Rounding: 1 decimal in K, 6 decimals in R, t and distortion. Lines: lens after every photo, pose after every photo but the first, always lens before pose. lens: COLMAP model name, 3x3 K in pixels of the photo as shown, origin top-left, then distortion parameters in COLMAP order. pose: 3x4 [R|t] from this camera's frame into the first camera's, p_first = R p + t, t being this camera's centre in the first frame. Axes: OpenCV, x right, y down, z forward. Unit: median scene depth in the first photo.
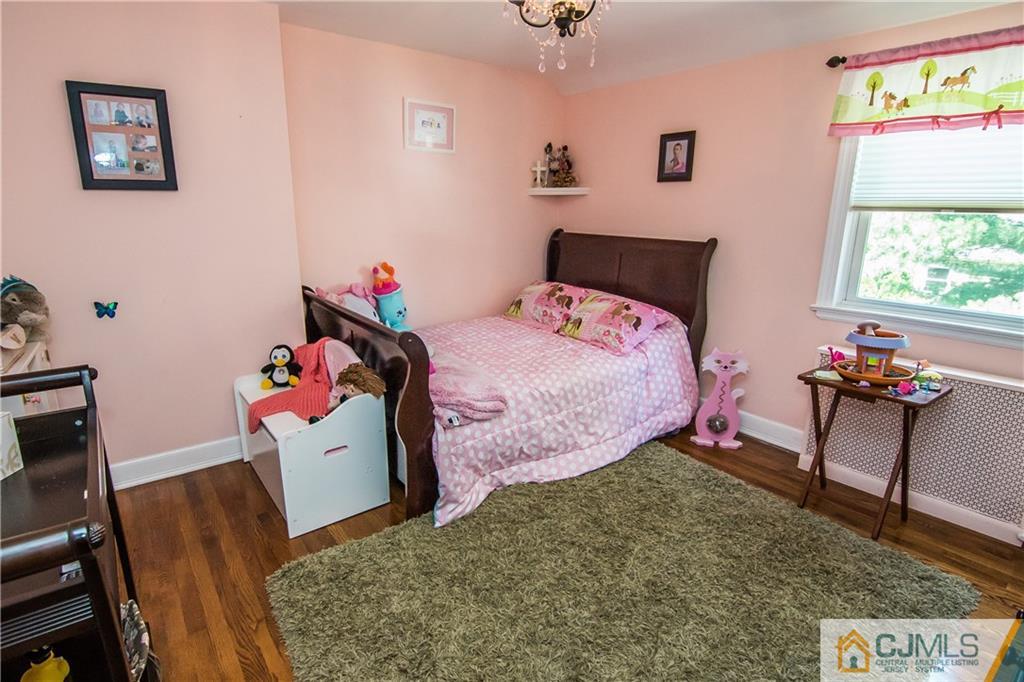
lens RADIAL K [[510.5, 0, 513.9], [0, 510.5, 339.7], [0, 0, 1]] dist [0.000572, -0.015964]
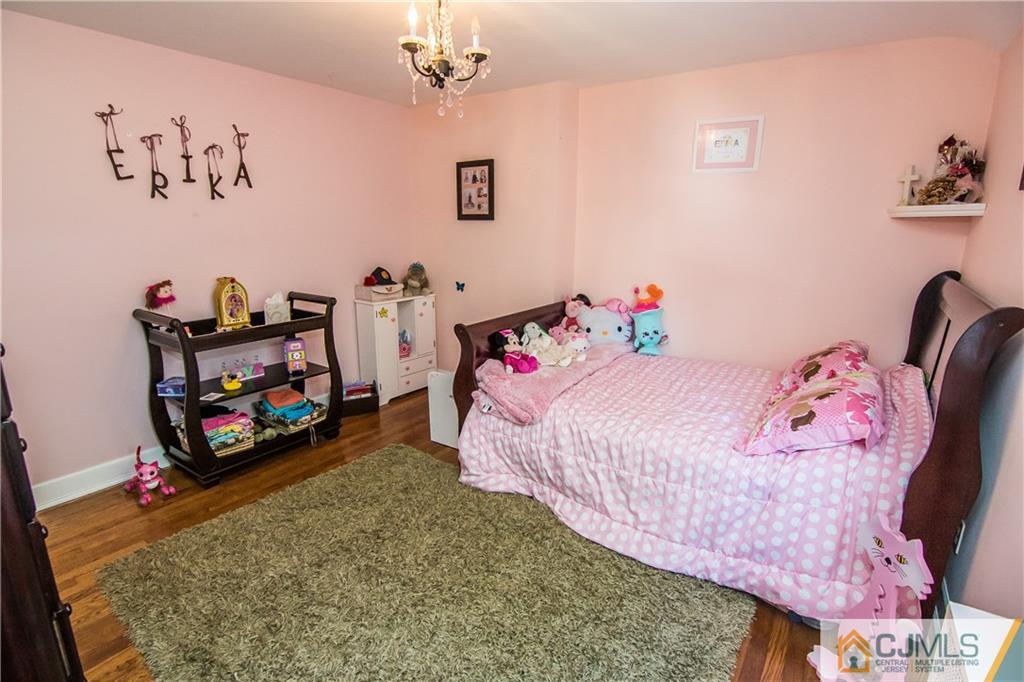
lens RADIAL K [[510.5, 0, 513.9], [0, 510.5, 339.7], [0, 0, 1]] dist [0.000572, -0.015964]
pose [[0.290860, 0.208715, -0.933723, 0.851937], [-0.244762, 0.959673, 0.138271, -0.153628], [0.924928, 0.188322, 0.330216, 0.542087]]
